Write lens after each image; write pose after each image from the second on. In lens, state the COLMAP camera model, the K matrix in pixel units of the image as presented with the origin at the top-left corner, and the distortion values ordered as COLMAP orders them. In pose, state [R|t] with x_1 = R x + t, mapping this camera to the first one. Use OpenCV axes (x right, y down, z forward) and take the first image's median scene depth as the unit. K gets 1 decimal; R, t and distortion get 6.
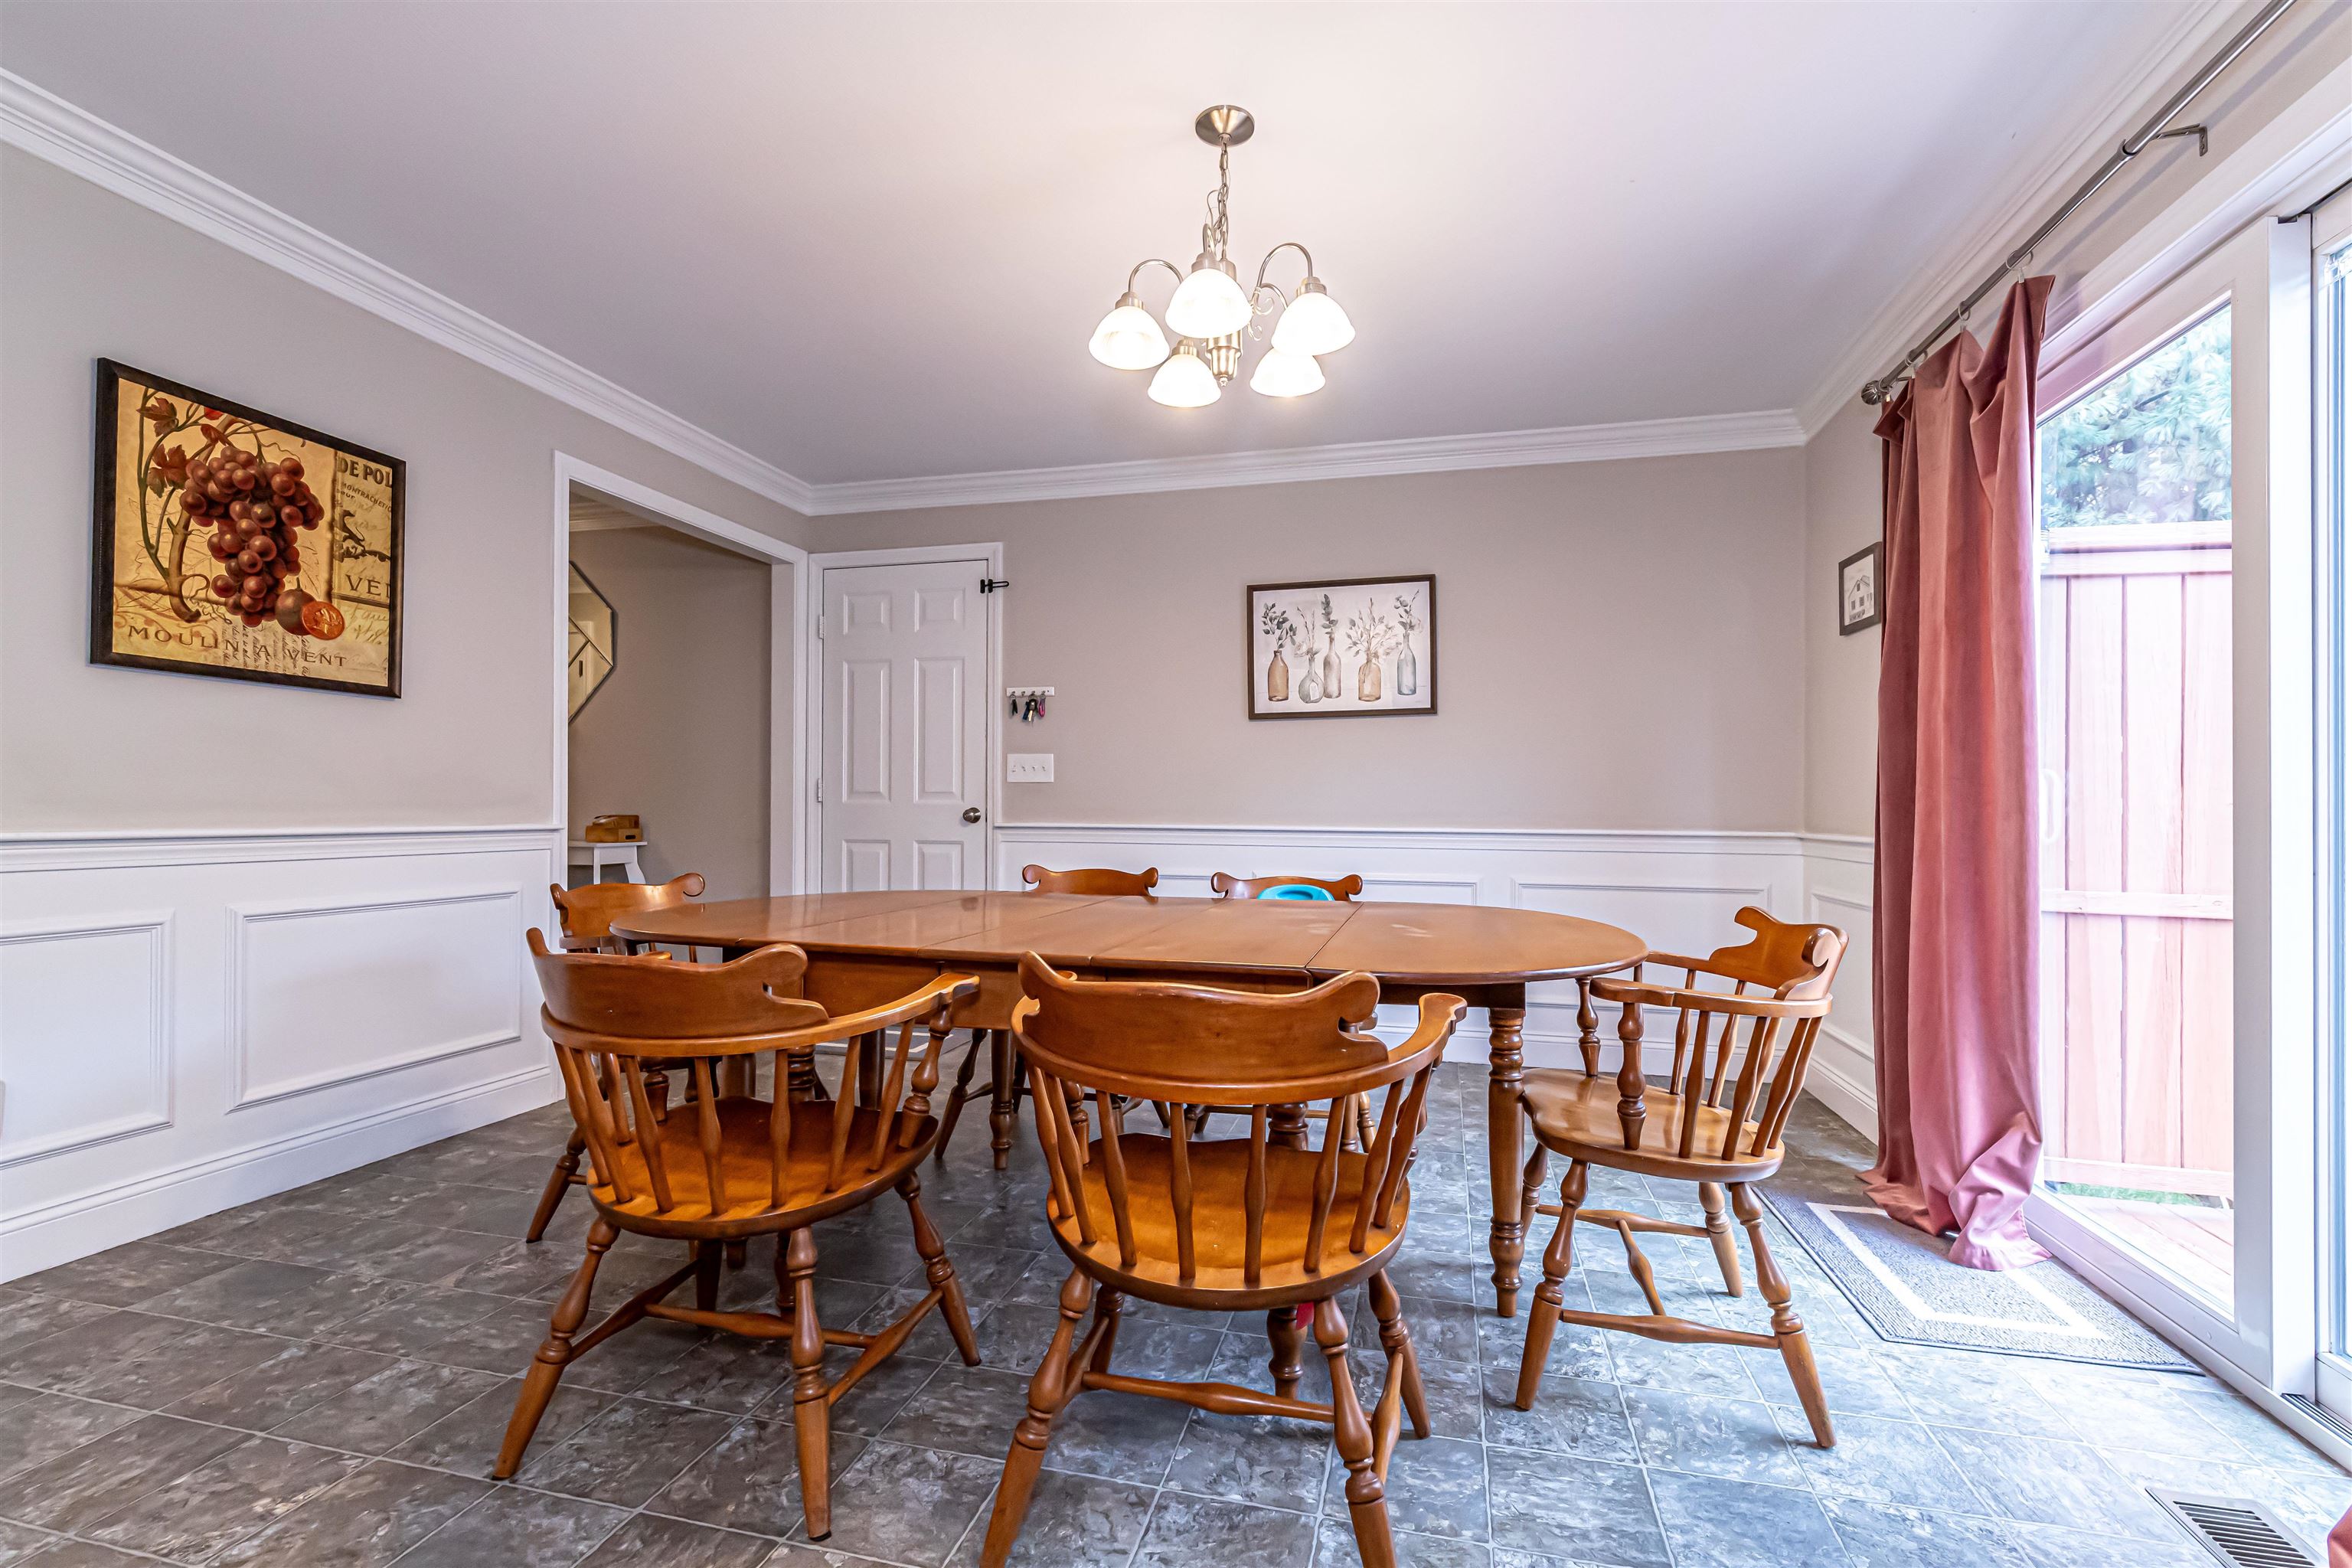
lens RADIAL K [[1015.8, 0, 1192.4], [0, 1015.8, 797.2], [0, 0, 1]] dist [0.004617, 0.000419]
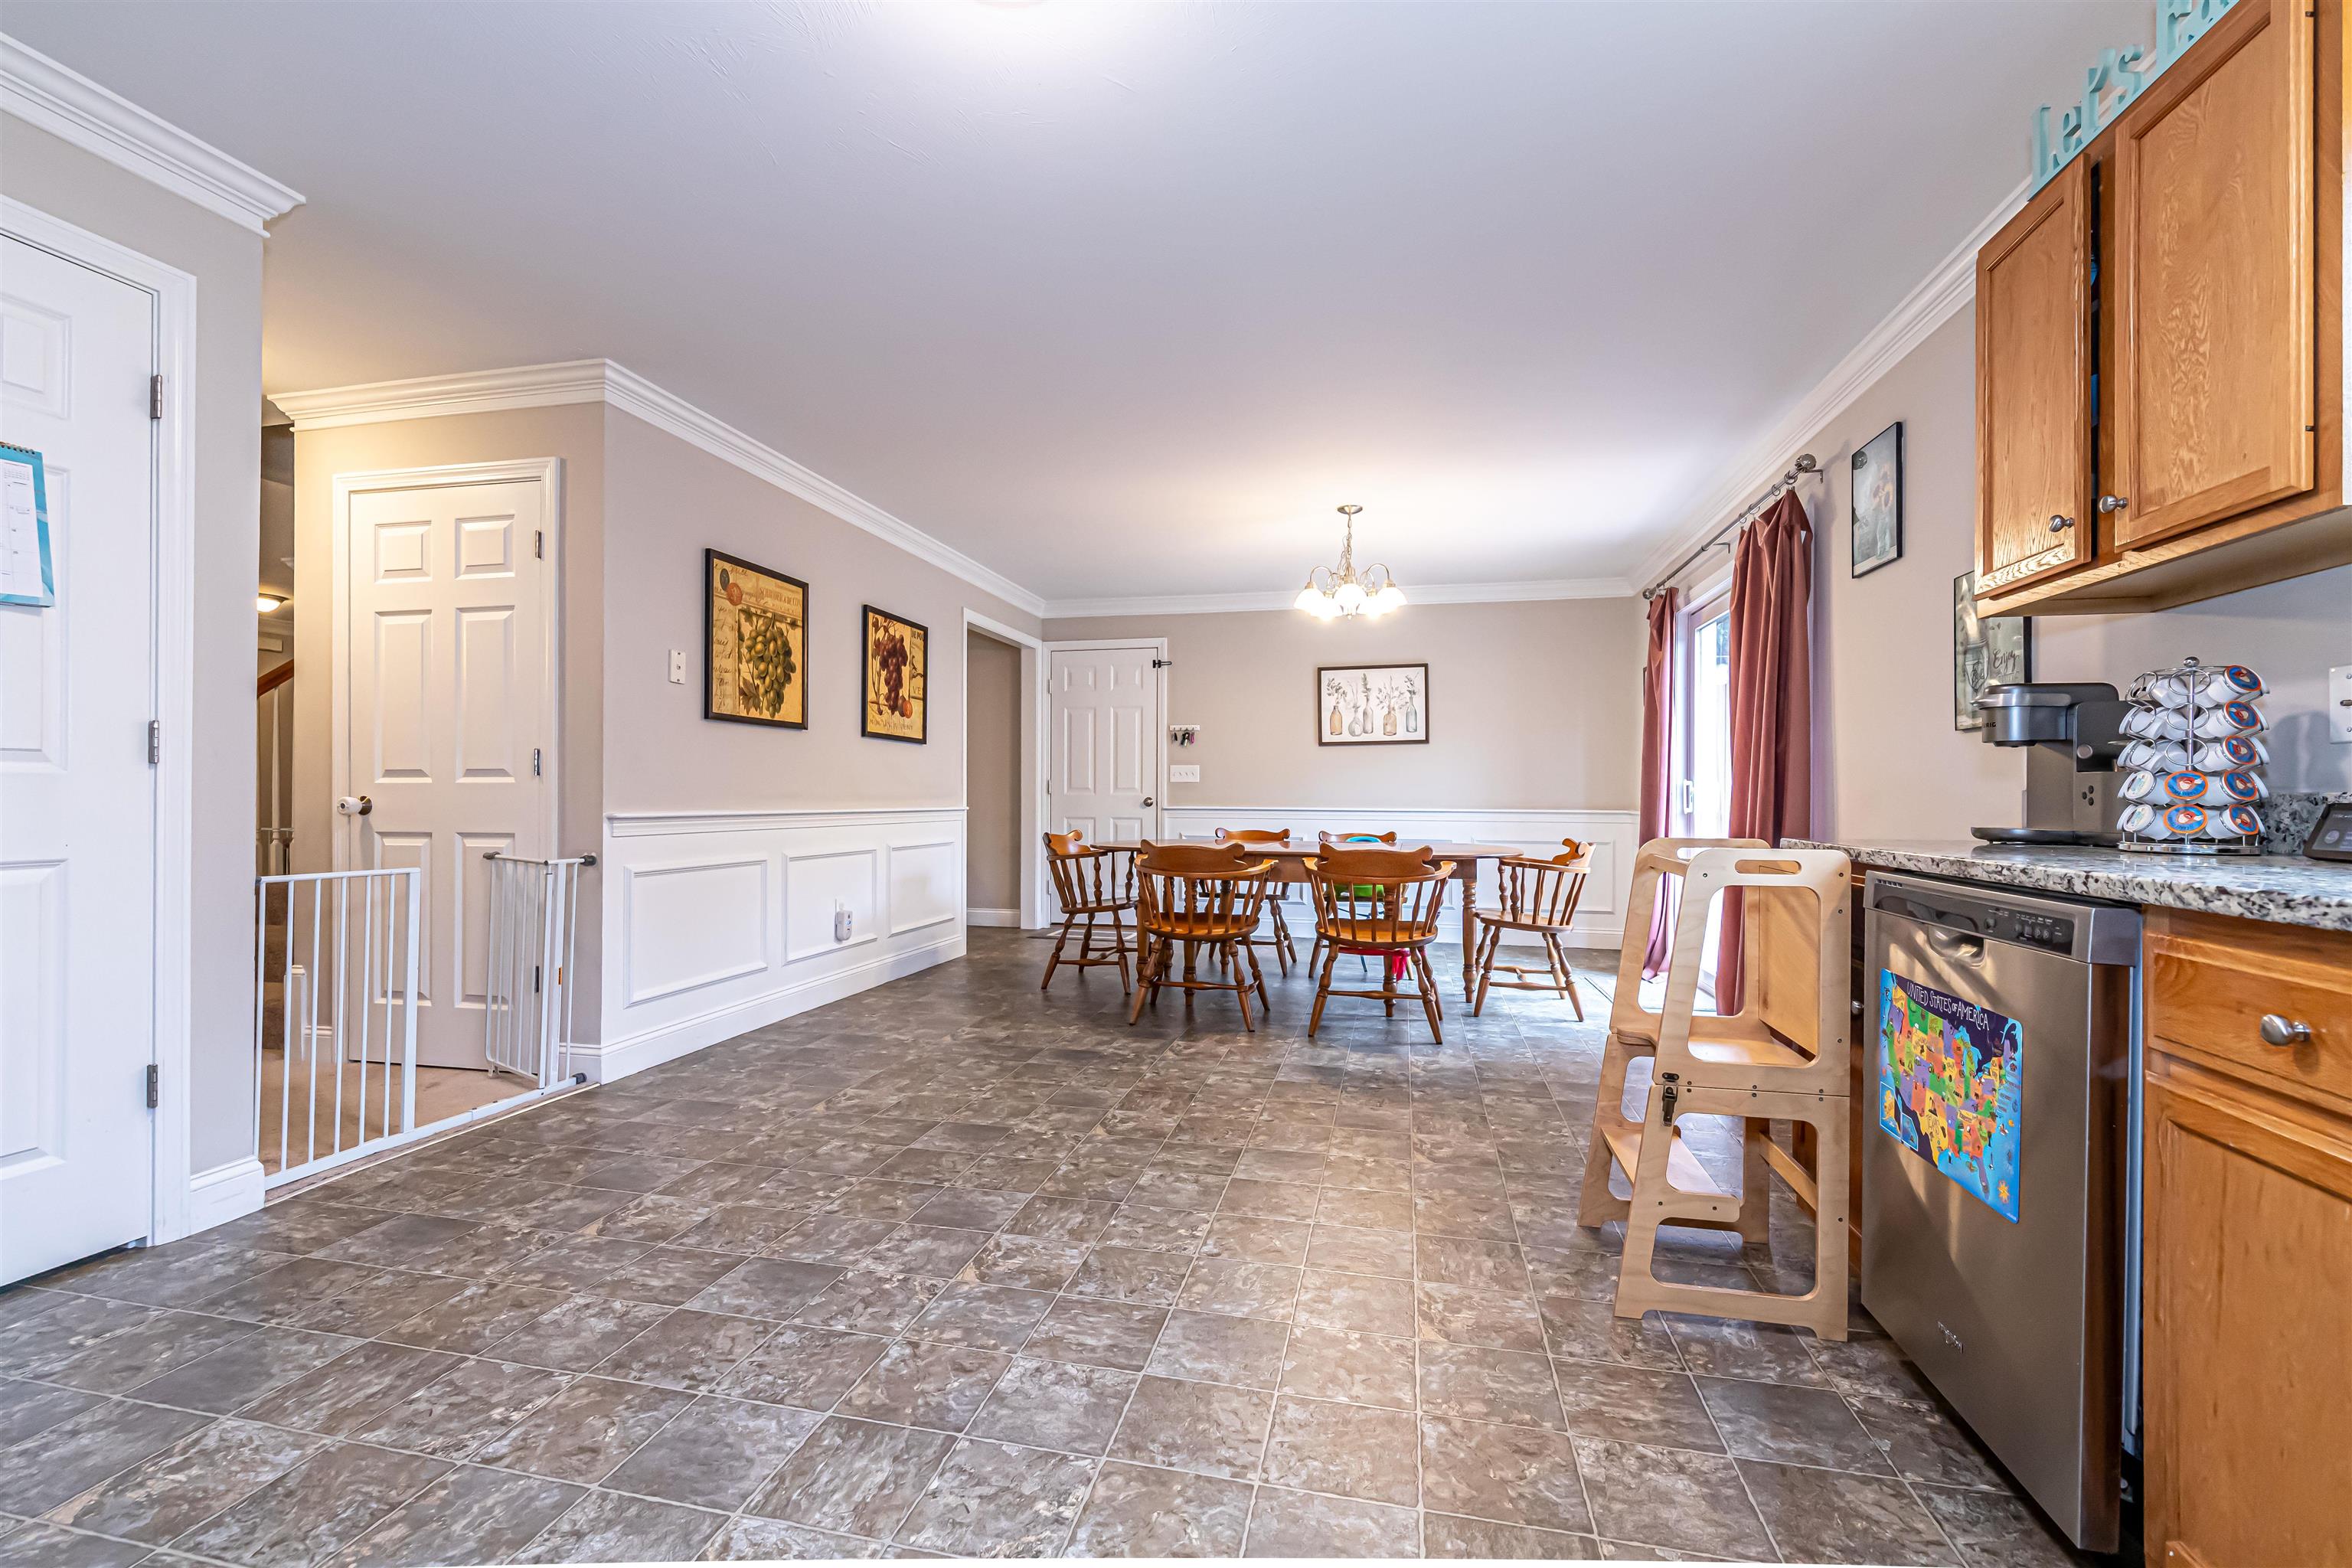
lens RADIAL K [[1015.8, 0, 1176.0], [0, 1015.8, 784.6], [0, 0, 1]] dist [0.004617, 0.000419]
pose [[0.999762, -0.002712, 0.021665, -0.276357], [0.002754, 0.999994, -0.001909, -0.010070], [-0.021659, 0.001968, 0.999763, -0.876712]]
